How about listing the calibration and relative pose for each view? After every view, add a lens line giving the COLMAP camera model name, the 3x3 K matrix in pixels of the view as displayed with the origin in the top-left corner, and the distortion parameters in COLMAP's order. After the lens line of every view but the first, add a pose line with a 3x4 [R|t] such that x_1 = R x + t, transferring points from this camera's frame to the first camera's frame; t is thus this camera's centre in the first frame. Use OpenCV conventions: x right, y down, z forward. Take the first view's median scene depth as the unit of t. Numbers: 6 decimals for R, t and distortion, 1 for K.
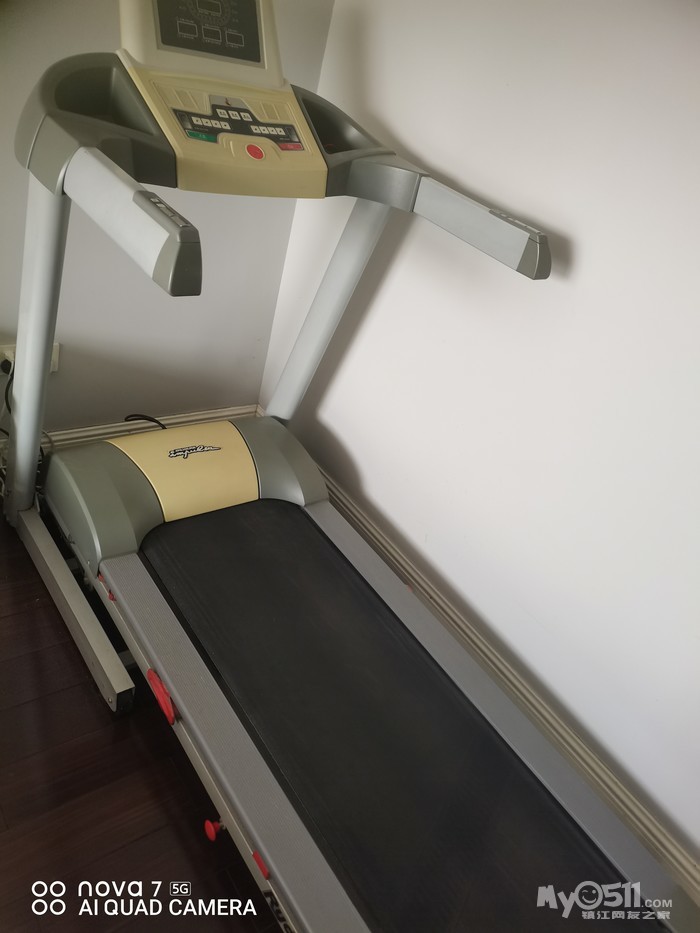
lens RADIAL K [[715.4, 0, 353.5], [0, 715.4, 464.6], [0, 0, 1]] dist [0.045596, -0.041040]
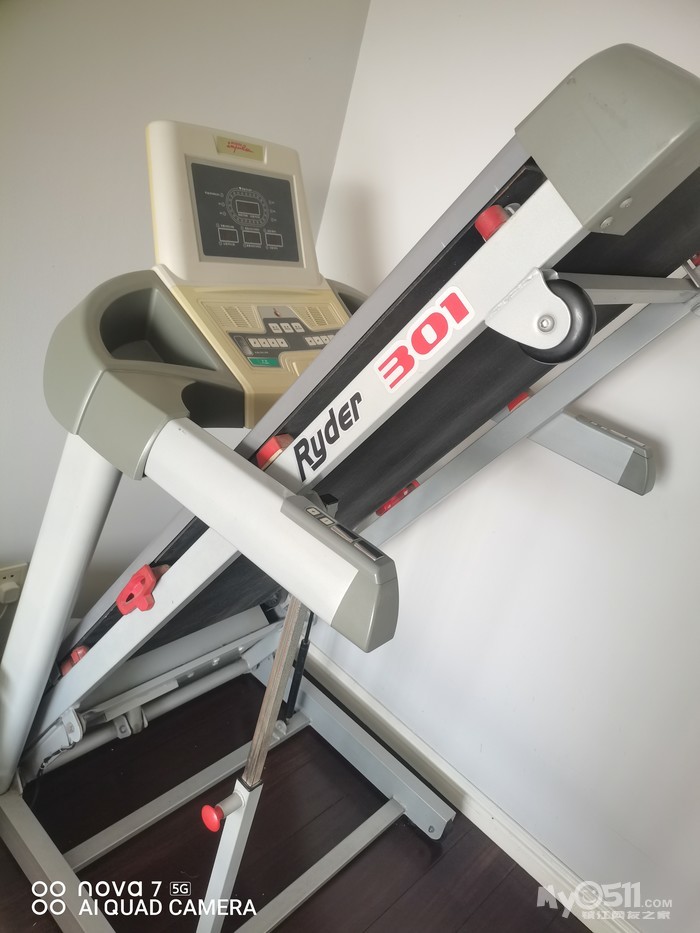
lens RADIAL K [[715.4, 0, 346.8], [0, 715.4, 466.7], [0, 0, 1]] dist [0.045596, -0.041040]
pose [[0.984381, -0.069997, 0.161536, -0.242532], [0.087173, 0.990977, -0.101808, -0.224752], [-0.152952, 0.114299, 0.981601, 0.167176]]
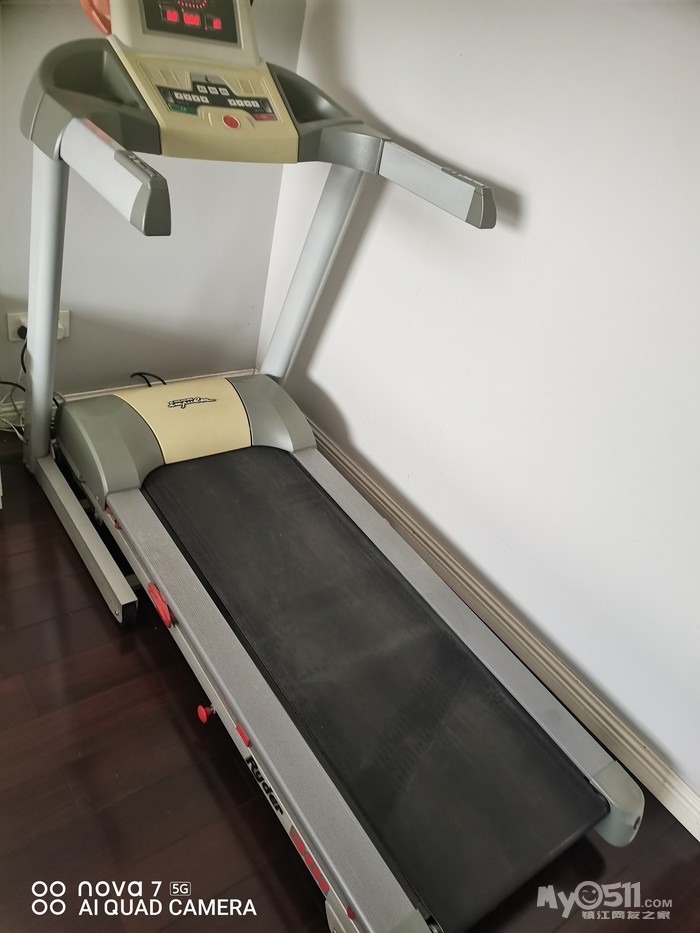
lens RADIAL K [[715.4, 0, 352.8], [0, 715.4, 464.6], [0, 0, 1]] dist [0.045596, -0.041040]
pose [[0.999241, -0.017148, -0.034964, 0.081766], [0.017568, 0.999777, 0.011747, 0.089497], [0.034755, -0.012353, 0.999320, -0.125158]]
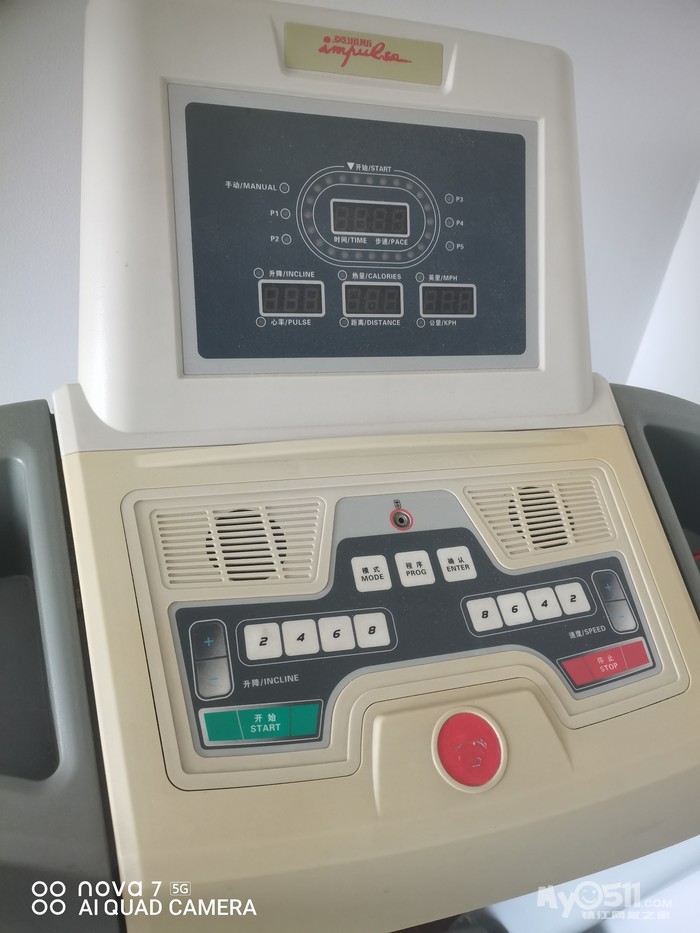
lens RADIAL K [[715.4, 0, 347.1], [0, 715.4, 466.5], [0, 0, 1]] dist [0.045596, -0.041040]
pose [[0.934515, 0.068397, -0.349289, -0.091253], [-0.104000, 0.991007, -0.084194, -0.494247], [0.340389, 0.115006, 0.933225, 0.709786]]
